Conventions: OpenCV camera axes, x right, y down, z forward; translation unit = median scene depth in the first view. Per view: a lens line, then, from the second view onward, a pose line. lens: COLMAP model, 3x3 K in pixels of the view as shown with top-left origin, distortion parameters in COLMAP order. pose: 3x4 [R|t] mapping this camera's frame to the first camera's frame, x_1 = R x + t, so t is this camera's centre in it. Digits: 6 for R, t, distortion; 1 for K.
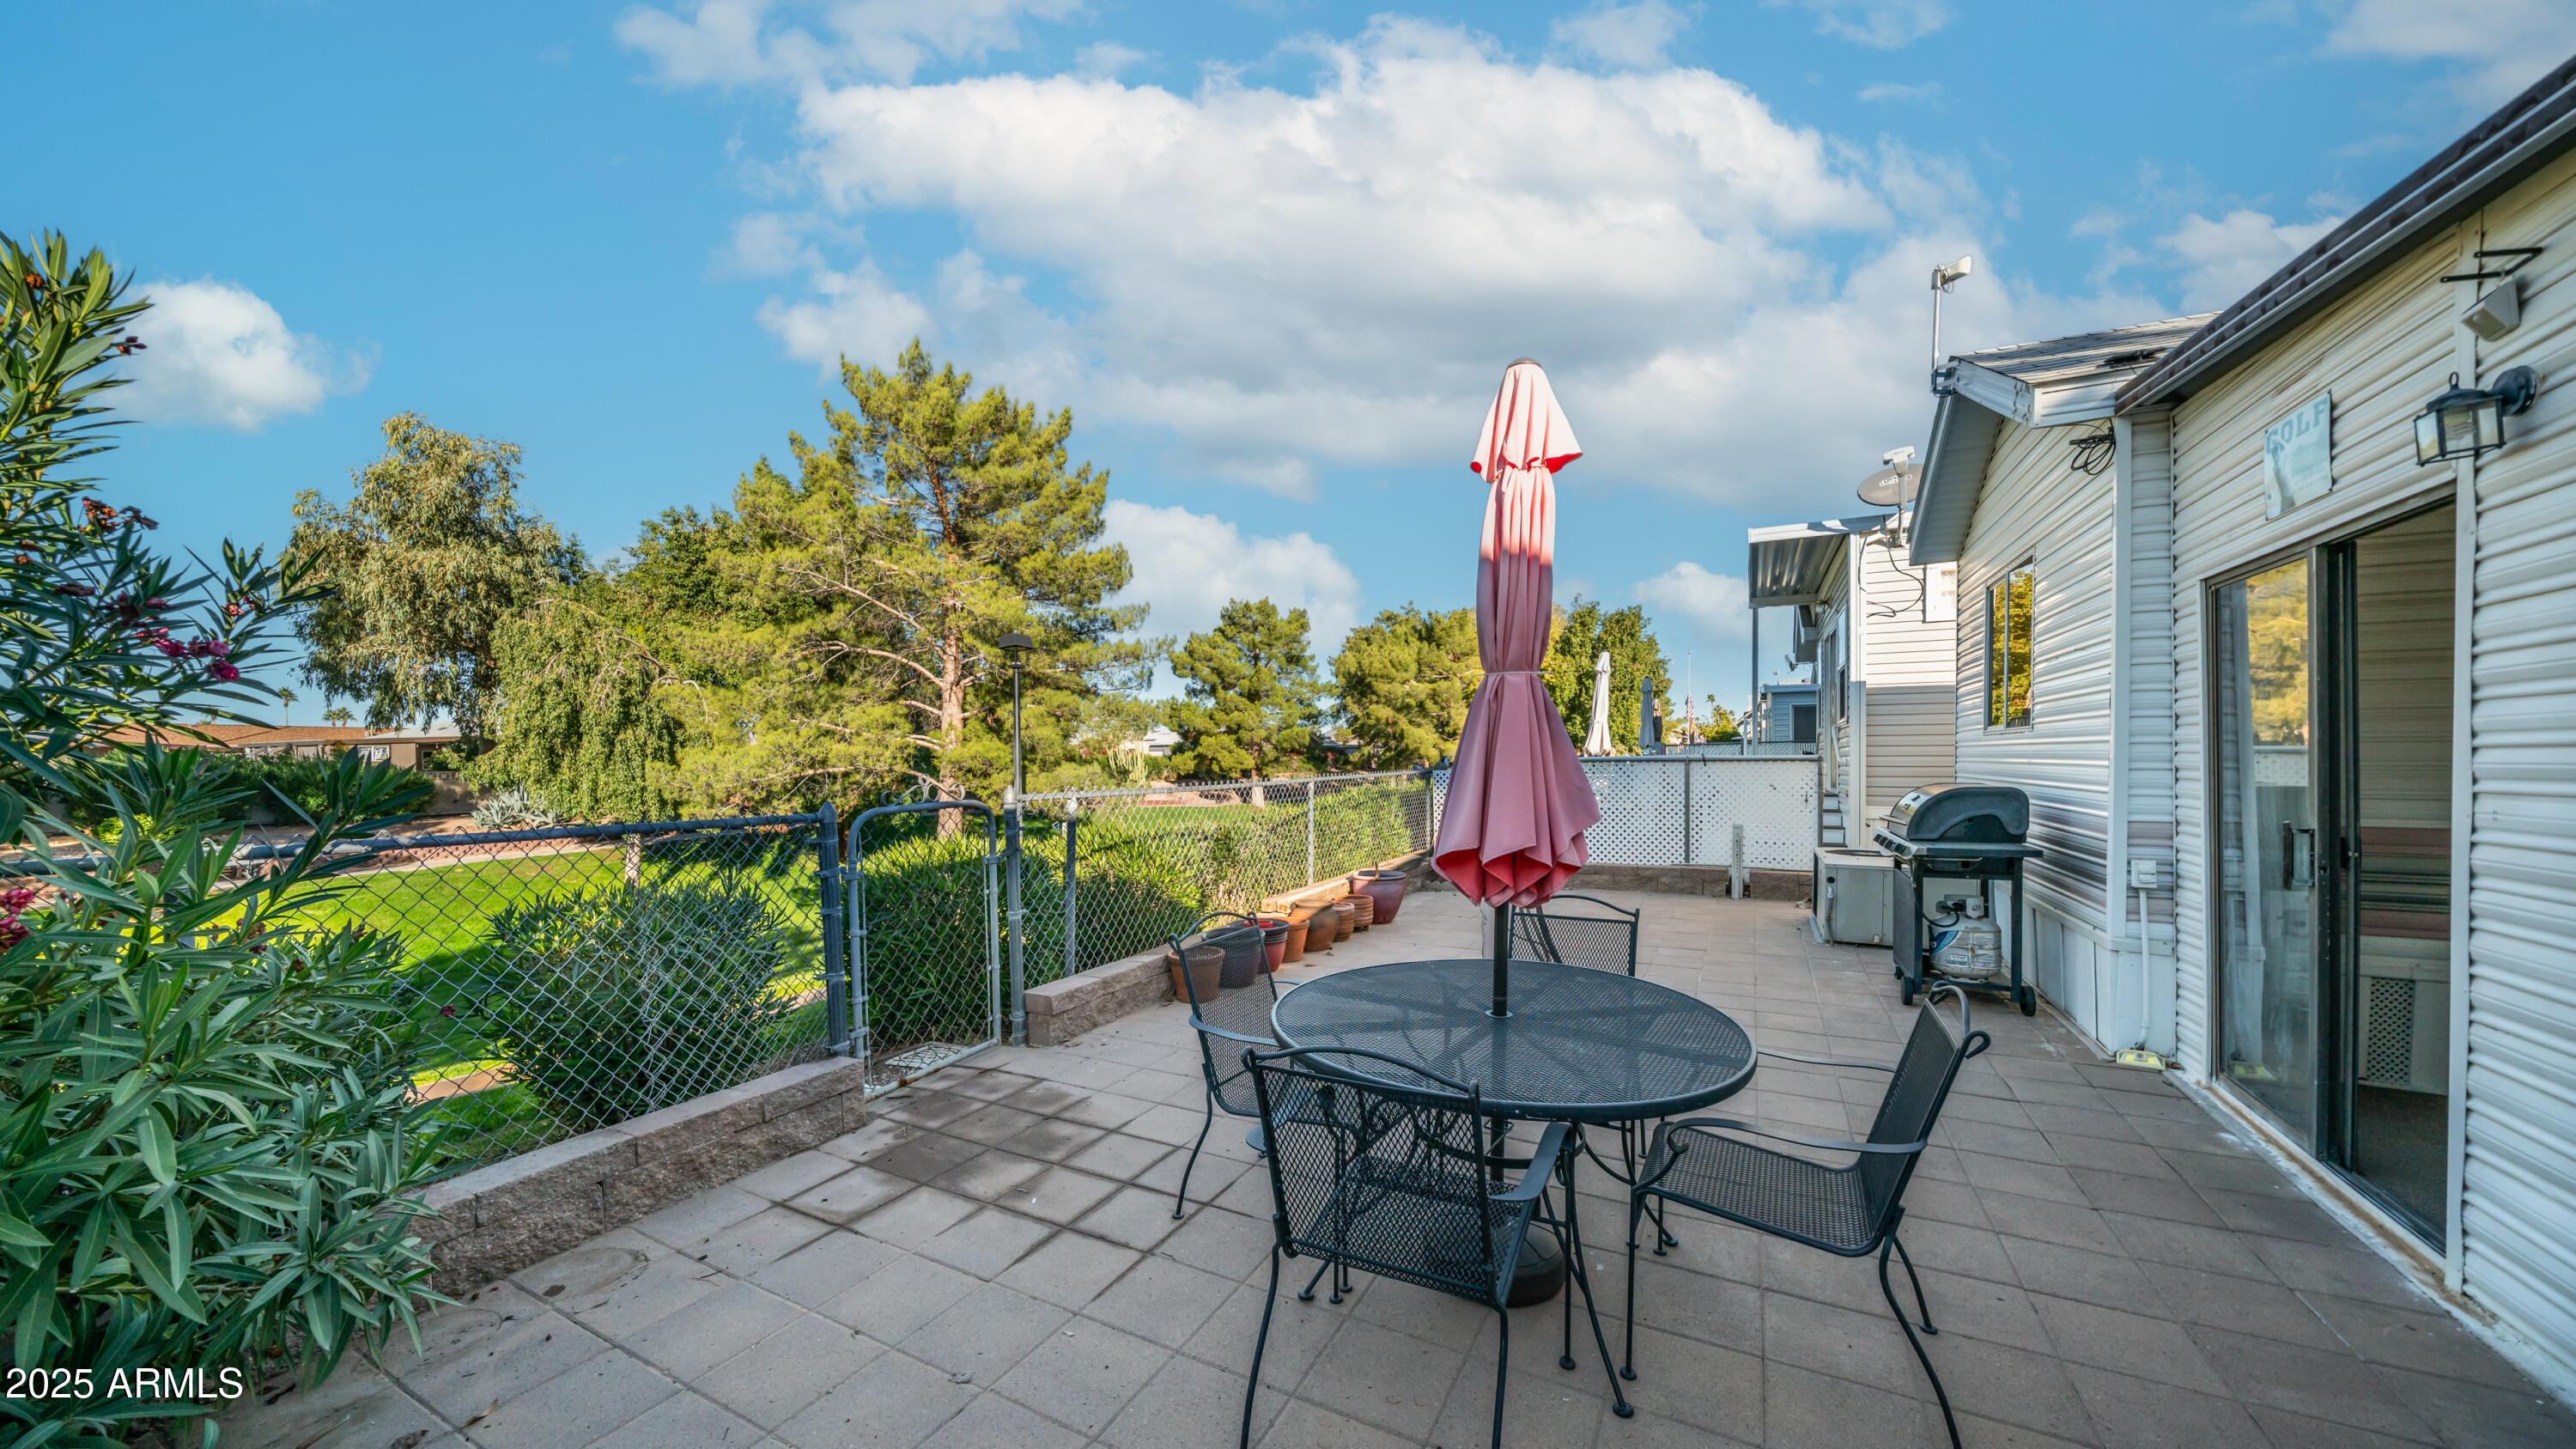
lens RADIAL K [[884.7, 0, 1302.0], [0, 884.7, 763.1], [0, 0, 1]] dist [0.000895, -0.000245]
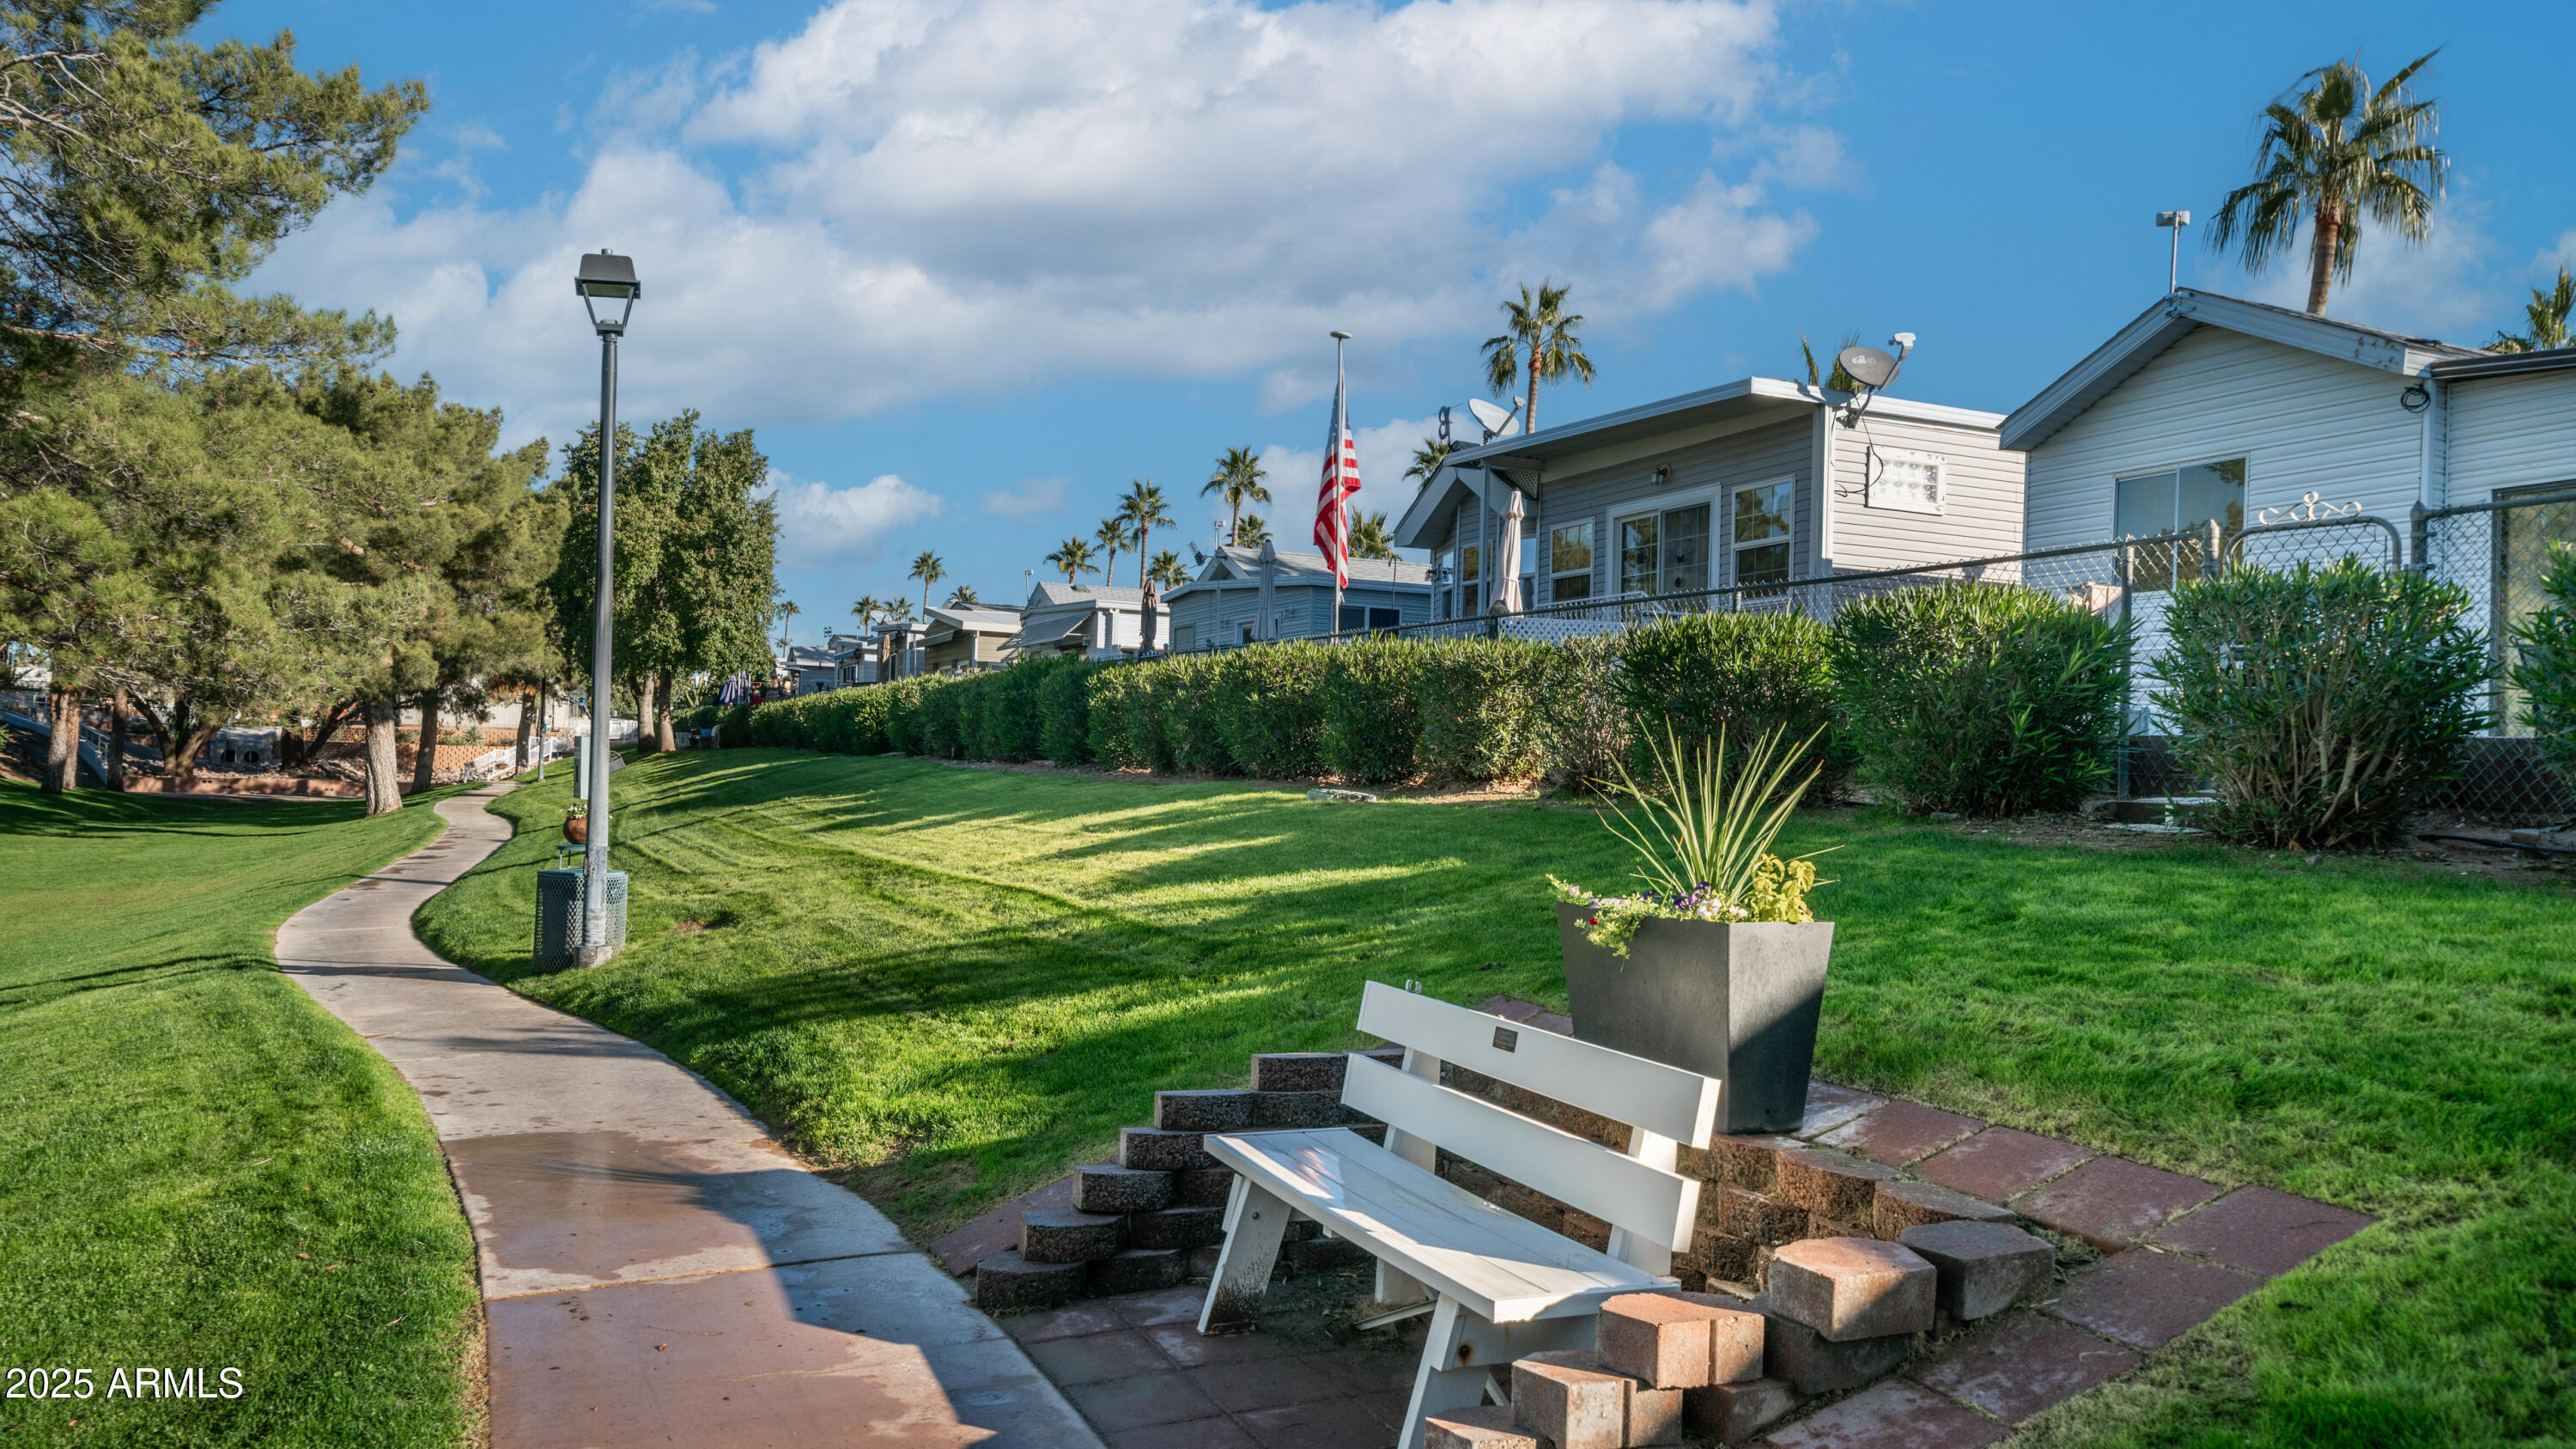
lens RADIAL K [[1693.6, 0, 1295.1], [0, 1693.6, 744.7], [0, 0, 1]] dist [0.008533, 0.002545]
pose [[0.616154, 0.033786, 0.786900, -1.485758], [-0.027758, 0.999390, -0.021175, 0.208726], [-0.787136, -0.008795, 0.616717, 0.401781]]
